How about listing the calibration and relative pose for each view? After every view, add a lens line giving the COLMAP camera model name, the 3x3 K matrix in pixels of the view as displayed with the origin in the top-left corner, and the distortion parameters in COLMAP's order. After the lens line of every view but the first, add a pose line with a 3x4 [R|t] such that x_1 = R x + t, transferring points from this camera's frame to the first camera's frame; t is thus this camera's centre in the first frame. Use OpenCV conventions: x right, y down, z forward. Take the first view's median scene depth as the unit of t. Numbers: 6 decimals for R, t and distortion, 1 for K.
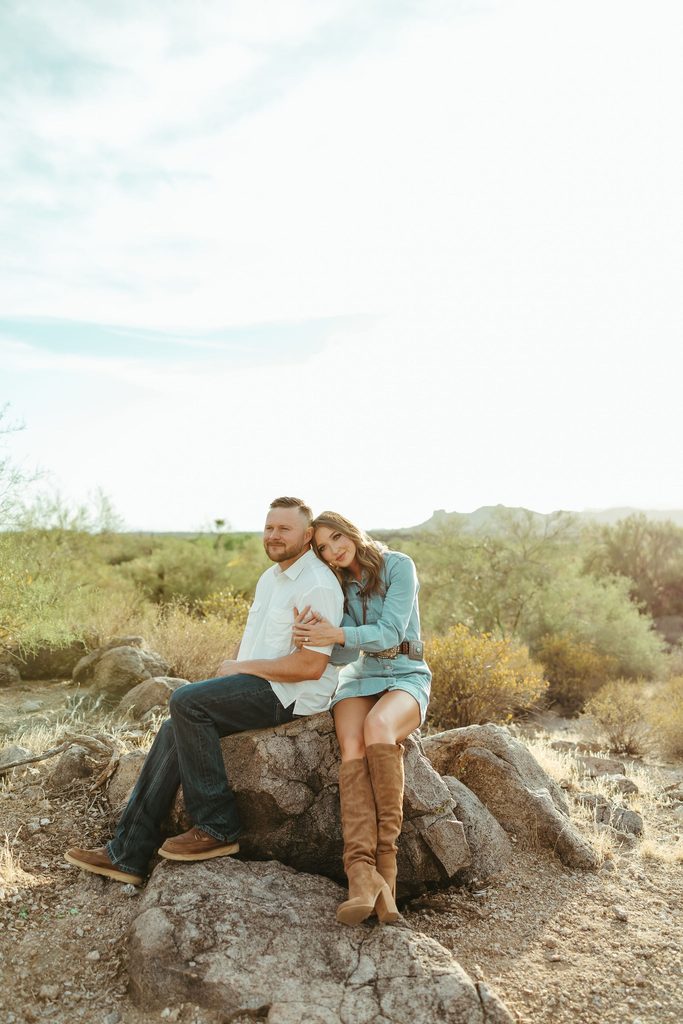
lens RADIAL K [[811.3, 0, 333.1], [0, 811.3, 512.1], [0, 0, 1]] dist [0.007209, 0.000857]
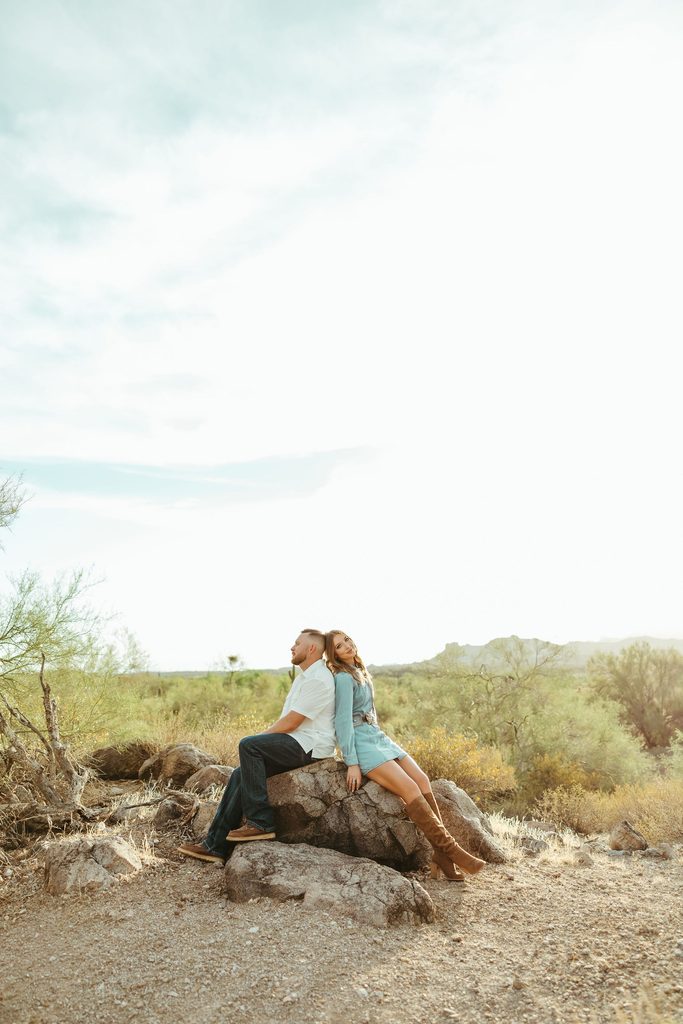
lens RADIAL K [[866.8, 0, 331.1], [0, 866.8, 513.4], [0, 0, 1]] dist [-0.003767, -0.008154]
pose [[0.999691, -0.021784, -0.011948, 0.014753], [0.019671, 0.987718, -0.155005, 0.016216], [0.015178, 0.154722, 0.987841, -0.599156]]
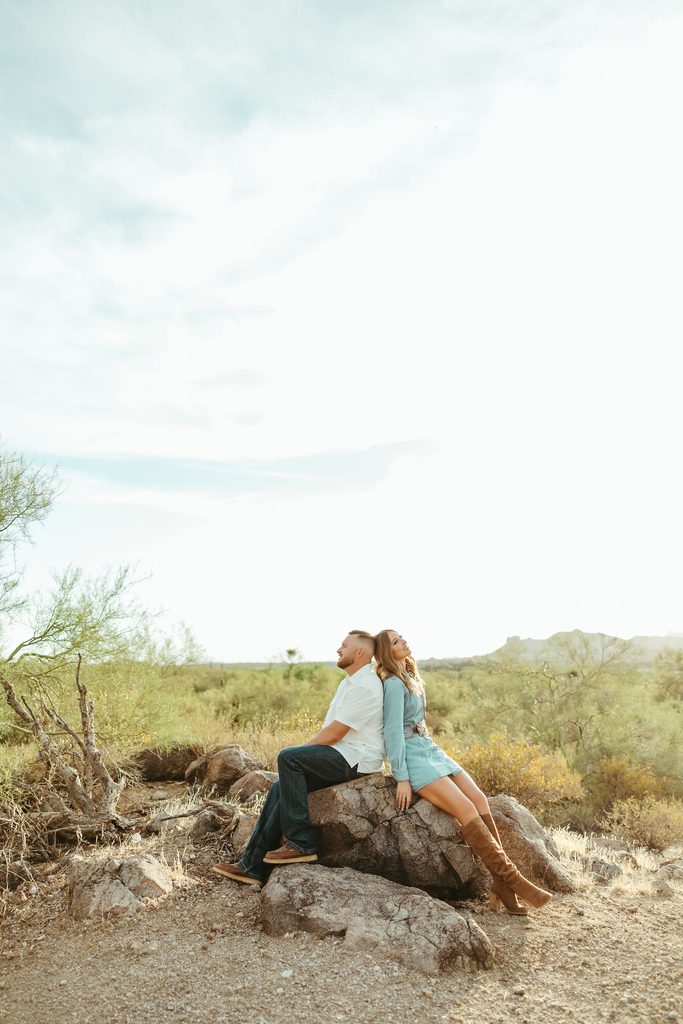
lens RADIAL K [[852.1, 0, 325.6], [0, 852.1, 516.5], [0, 0, 1]] dist [0.006389, -0.006312]
pose [[0.995594, -0.025687, -0.090184, 0.032679], [0.012371, 0.989322, -0.145223, -0.000923], [0.092951, 0.143467, 0.985280, -0.469532]]
